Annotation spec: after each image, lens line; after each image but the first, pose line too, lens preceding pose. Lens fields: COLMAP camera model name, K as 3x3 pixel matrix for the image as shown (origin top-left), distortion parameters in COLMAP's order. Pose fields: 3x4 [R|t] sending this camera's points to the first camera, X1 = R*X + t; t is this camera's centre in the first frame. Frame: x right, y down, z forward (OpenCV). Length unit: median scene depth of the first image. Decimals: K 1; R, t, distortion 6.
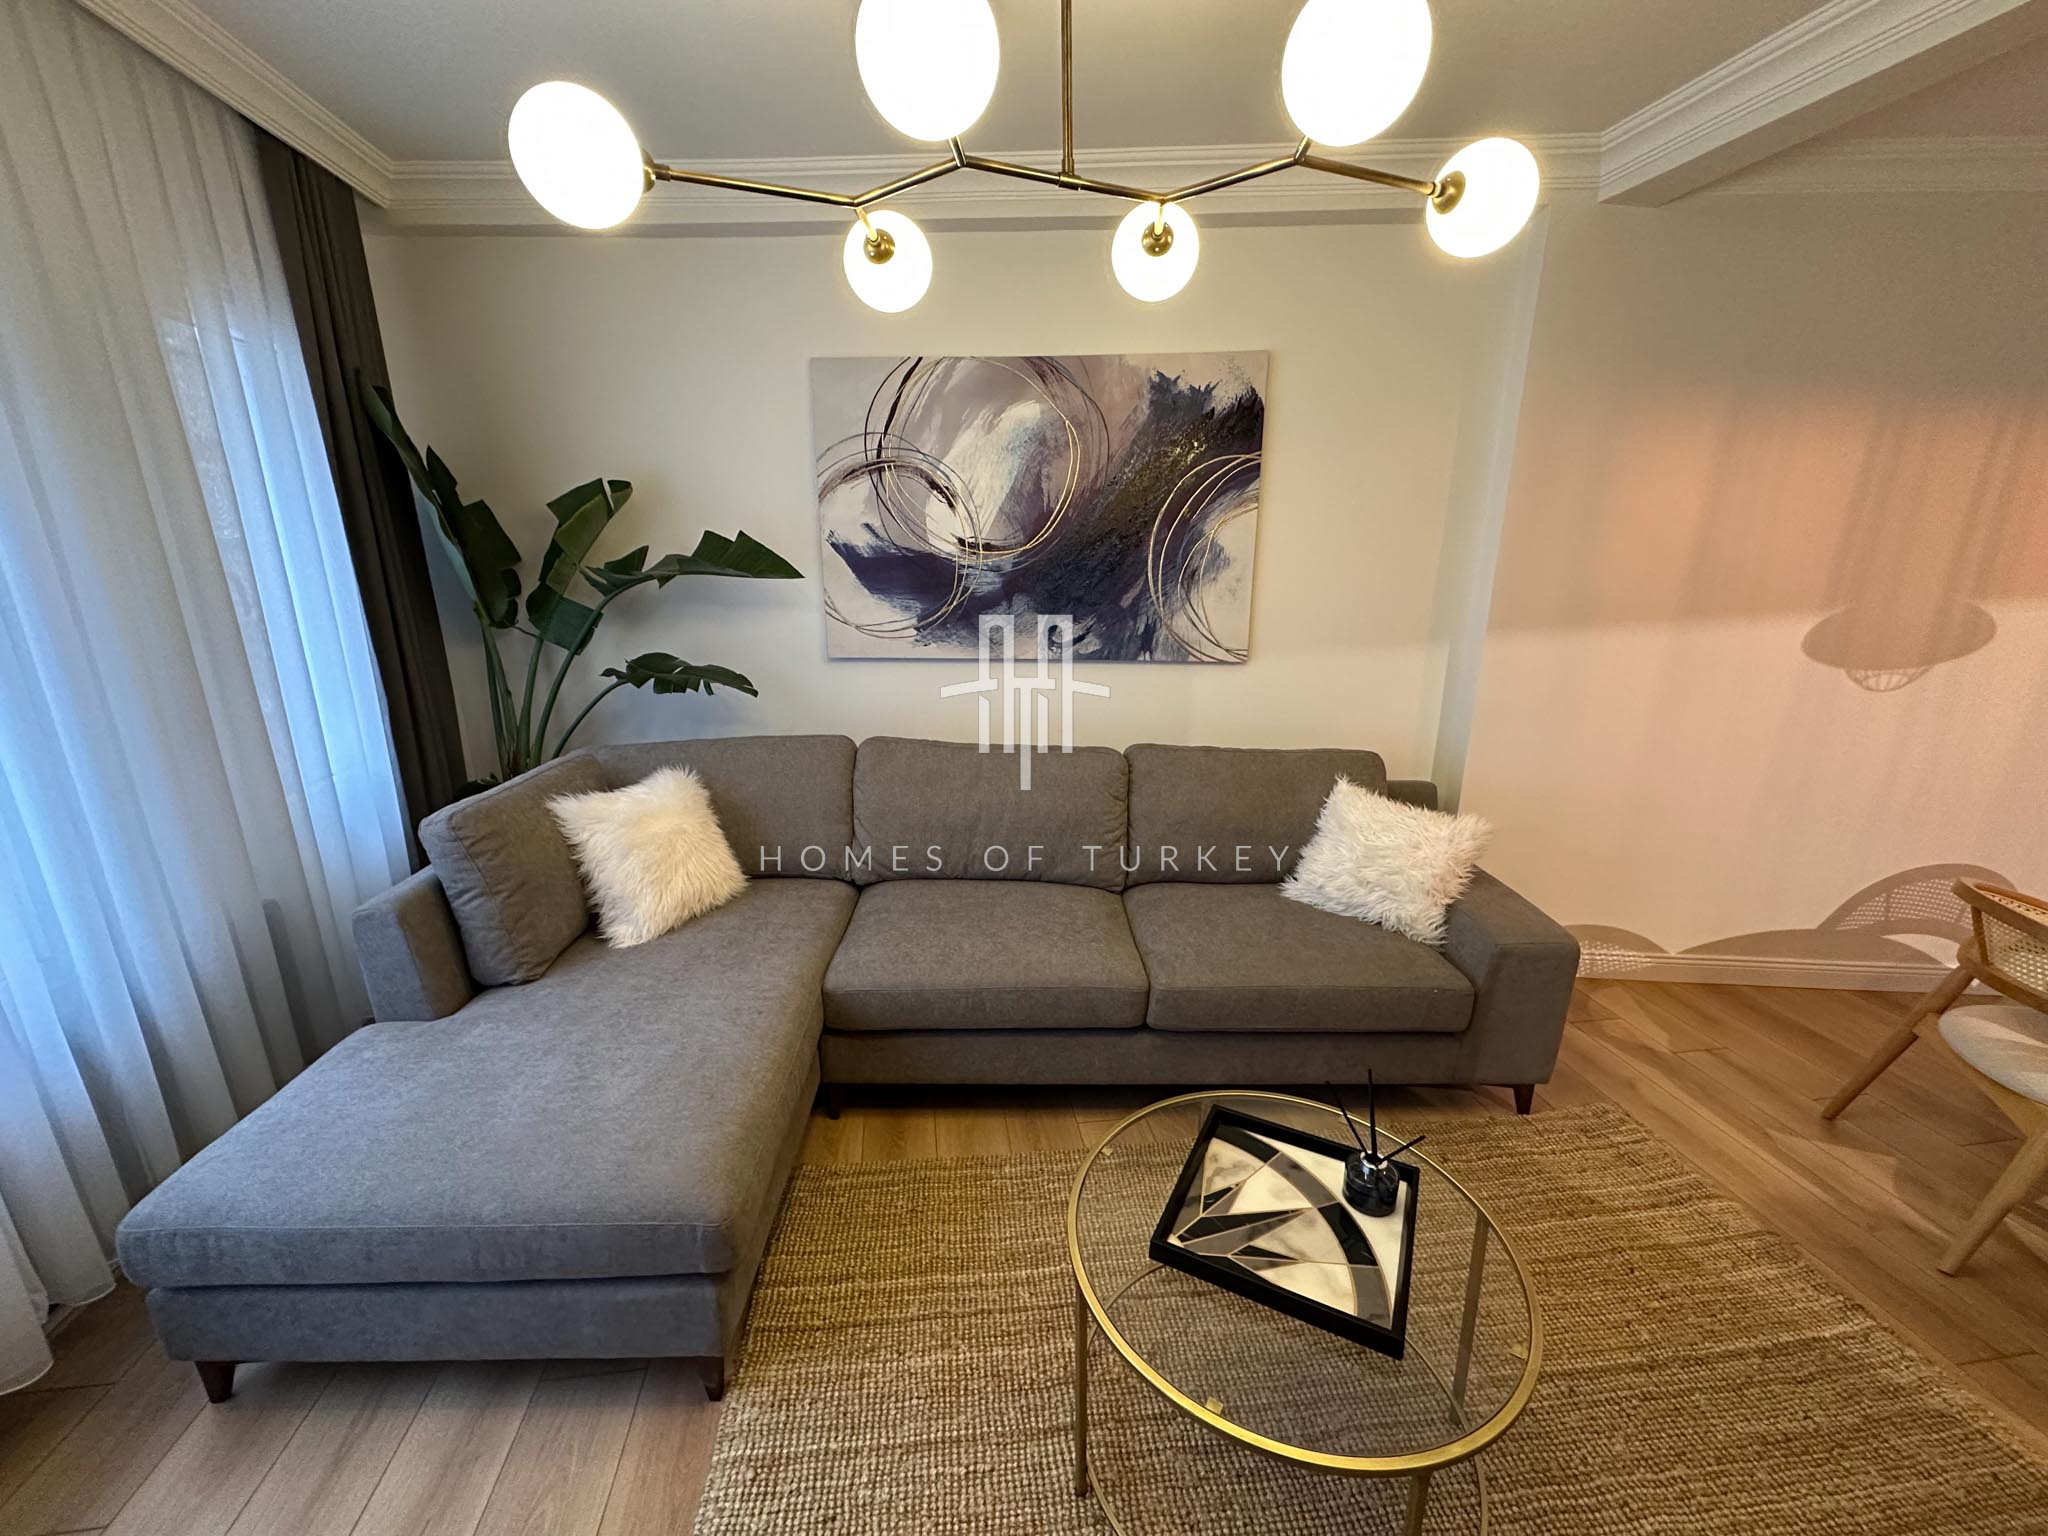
lens RADIAL K [[813.9, 0, 1028.1], [0, 813.9, 776.5], [0, 0, 1]] dist [-0.001964, 0.000387]
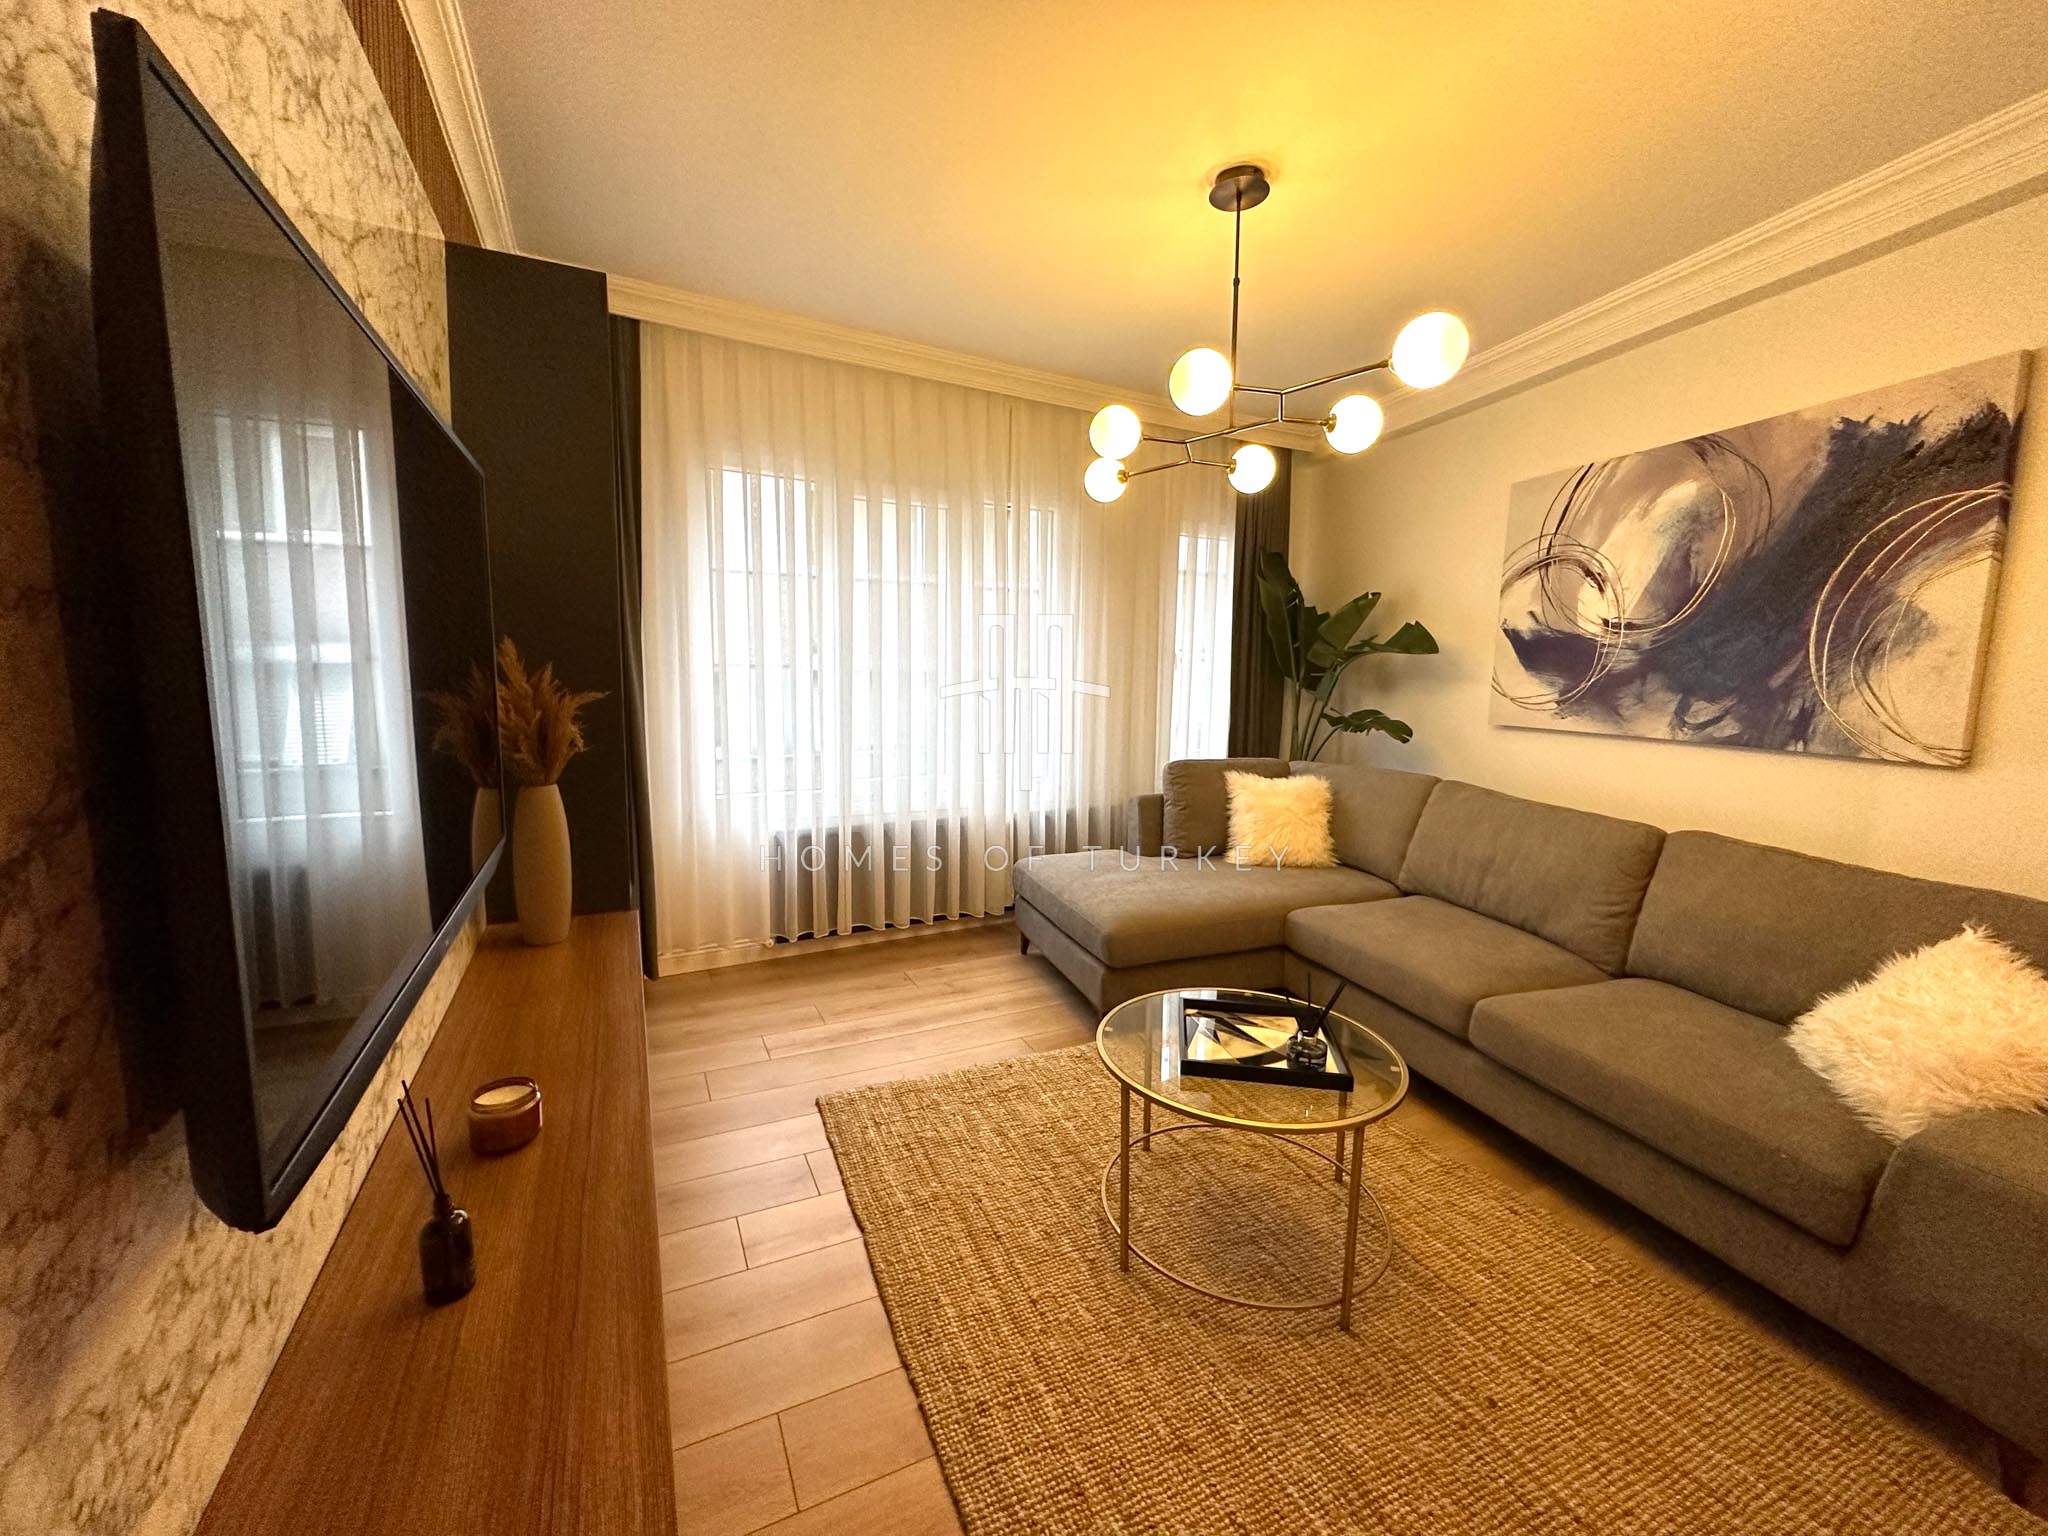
lens RADIAL K [[813.9, 0, 1021.2], [0, 813.9, 783.4], [0, 0, 1]] dist [-0.001964, 0.000387]
pose [[0.301715, 0.137897, -0.943373, 0.724357], [-0.275518, 0.959878, 0.052192, 0.066150], [0.912720, 0.244169, 0.327602, 0.015715]]
